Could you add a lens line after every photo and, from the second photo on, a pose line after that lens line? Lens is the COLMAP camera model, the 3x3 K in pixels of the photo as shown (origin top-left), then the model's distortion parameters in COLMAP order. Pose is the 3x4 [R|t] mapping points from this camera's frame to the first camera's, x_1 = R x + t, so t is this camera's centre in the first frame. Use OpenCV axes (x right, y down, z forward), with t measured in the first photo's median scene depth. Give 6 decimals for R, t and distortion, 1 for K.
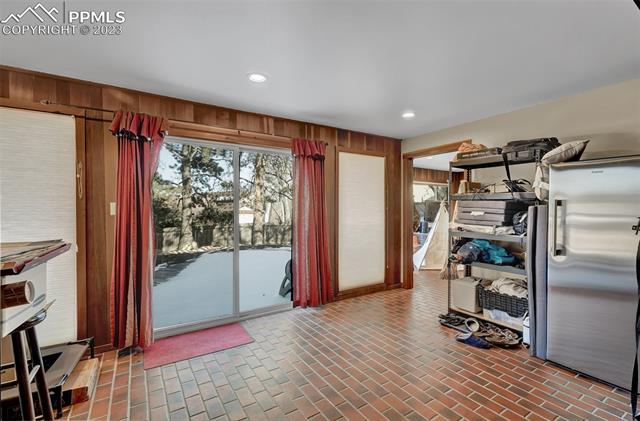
lens RADIAL K [[293.6, 0, 321.2], [0, 293.6, 208.1], [0, 0, 1]] dist [-0.002513, 0.000028]
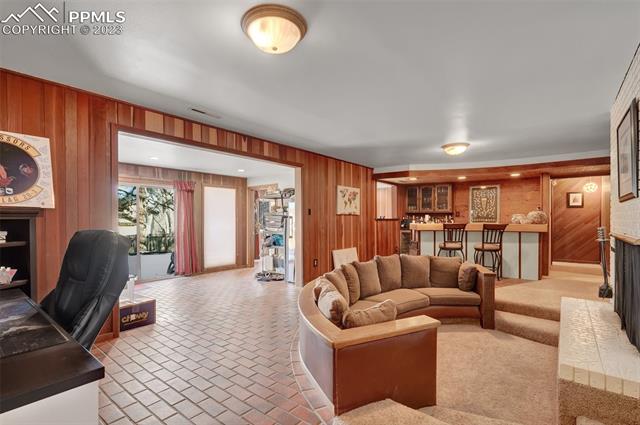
lens RADIAL K [[293.6, 0, 315.9], [0, 293.6, 216.6], [0, 0, 1]] dist [-0.002513, 0.000028]
pose [[0.942598, -0.003420, 0.333911, 0.102589], [0.006385, 0.999949, -0.007781, -0.000064], [-0.333868, 0.009466, 0.942572, -0.816648]]
